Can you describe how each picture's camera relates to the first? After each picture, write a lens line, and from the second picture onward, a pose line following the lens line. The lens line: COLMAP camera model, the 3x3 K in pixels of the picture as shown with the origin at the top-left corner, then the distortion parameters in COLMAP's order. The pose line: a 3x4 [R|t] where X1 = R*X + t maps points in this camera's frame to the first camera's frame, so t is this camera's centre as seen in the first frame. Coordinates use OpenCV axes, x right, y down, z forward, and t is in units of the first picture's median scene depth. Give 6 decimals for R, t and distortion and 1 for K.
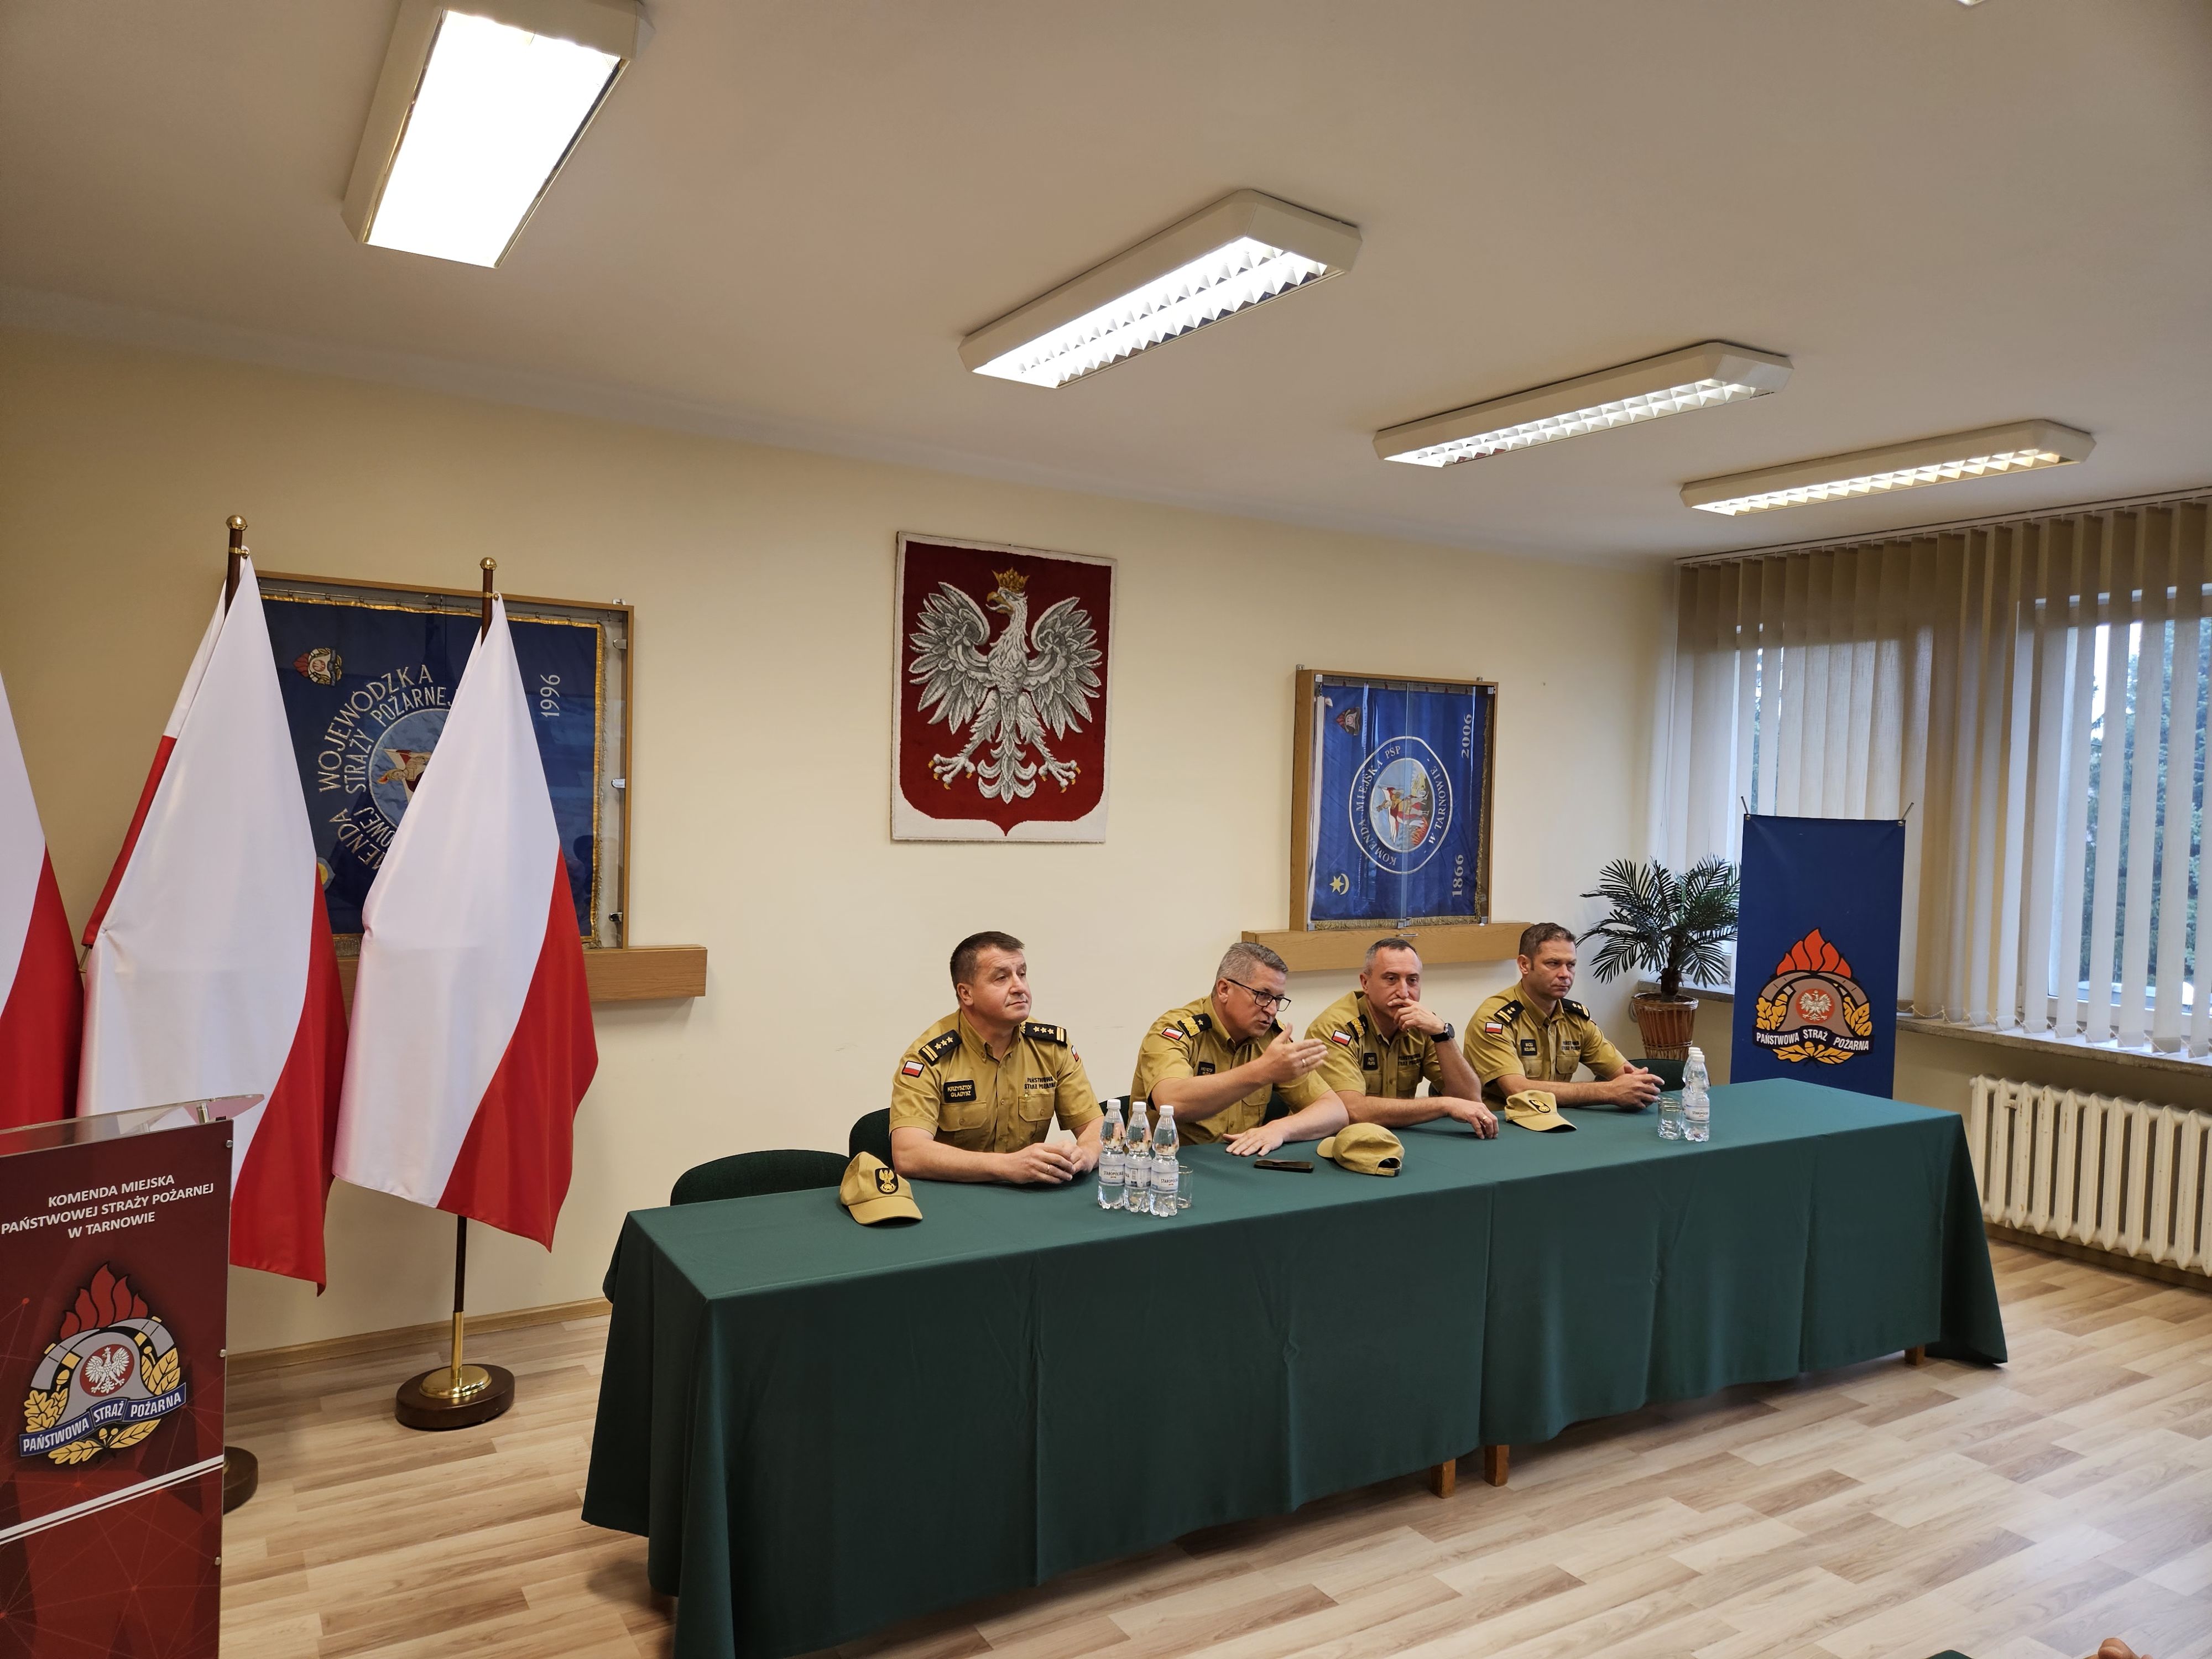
lens RADIAL K [[1464.0, 0, 1070.0], [0, 1464.0, 838.1], [0, 0, 1]] dist [0.084391, -0.079645]
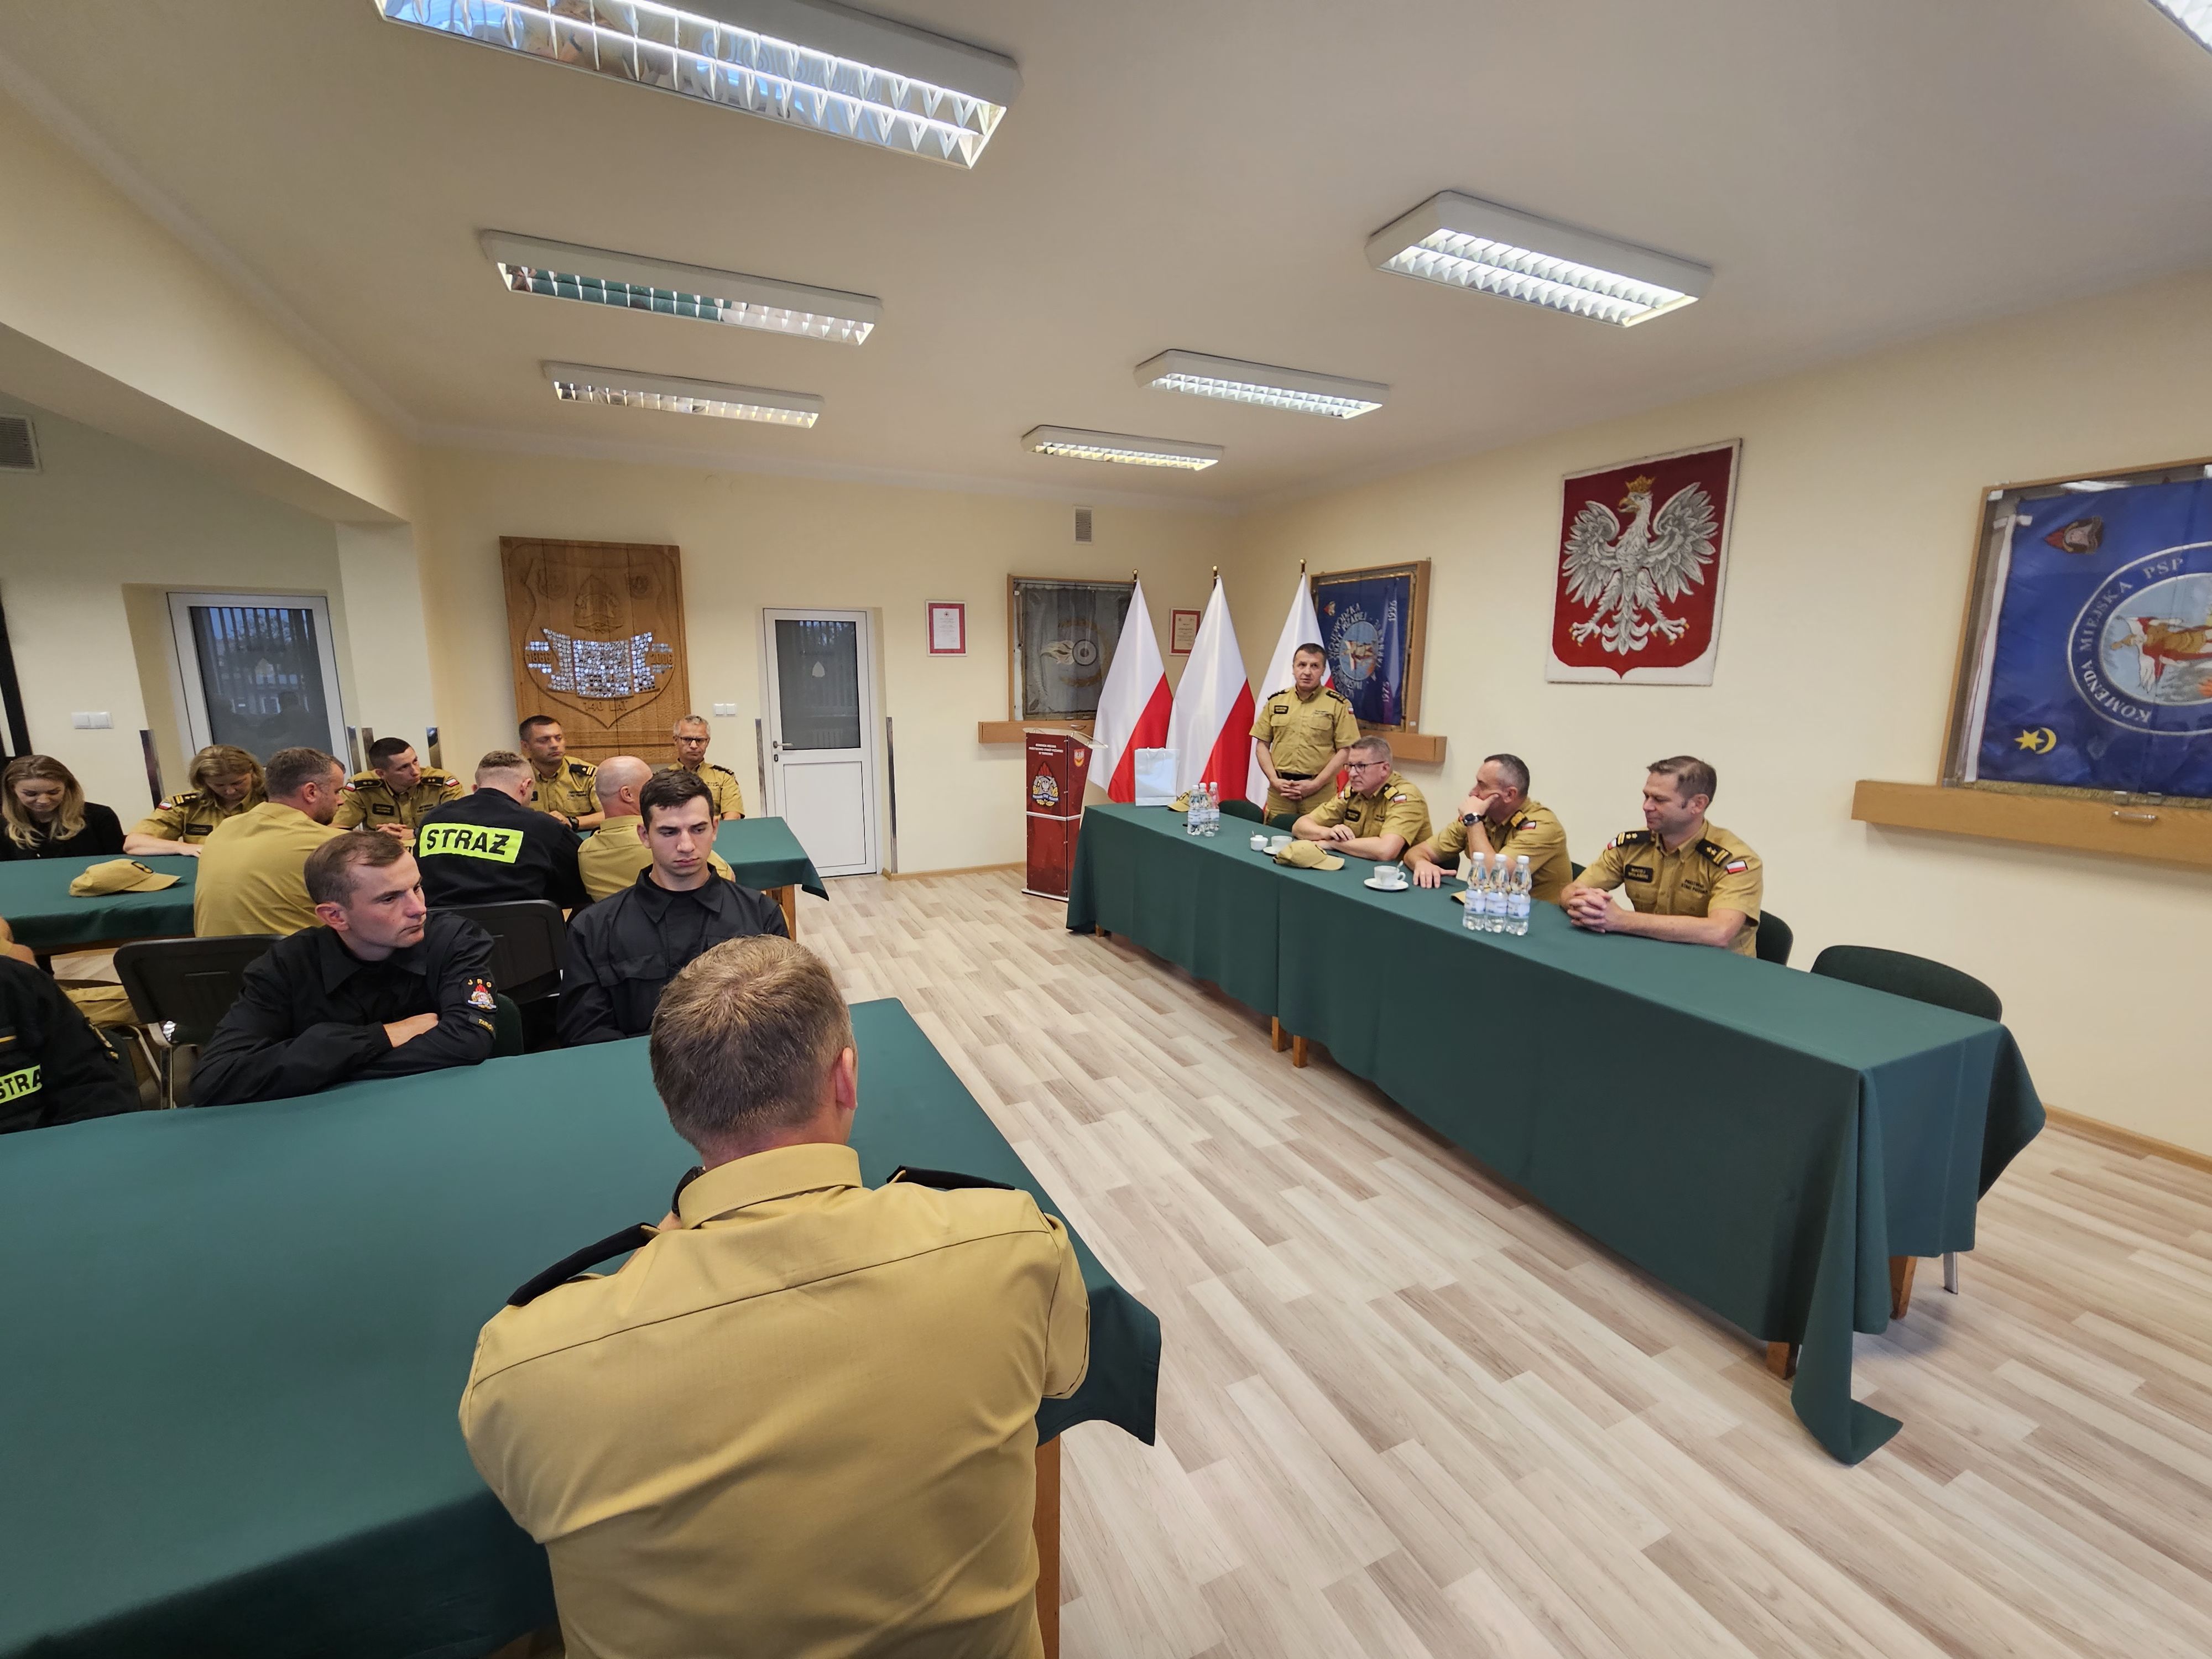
lens RADIAL K [[910.7, 0, 1106.0], [0, 910.7, 829.5], [0, 0, 1]] dist [-0.002032, -0.000321]
pose [[-0.088660, 0.148682, -0.984903, 0.869267], [-0.038486, 0.987547, 0.152546, 0.026426], [0.995318, 0.051430, -0.081833, 0.603334]]
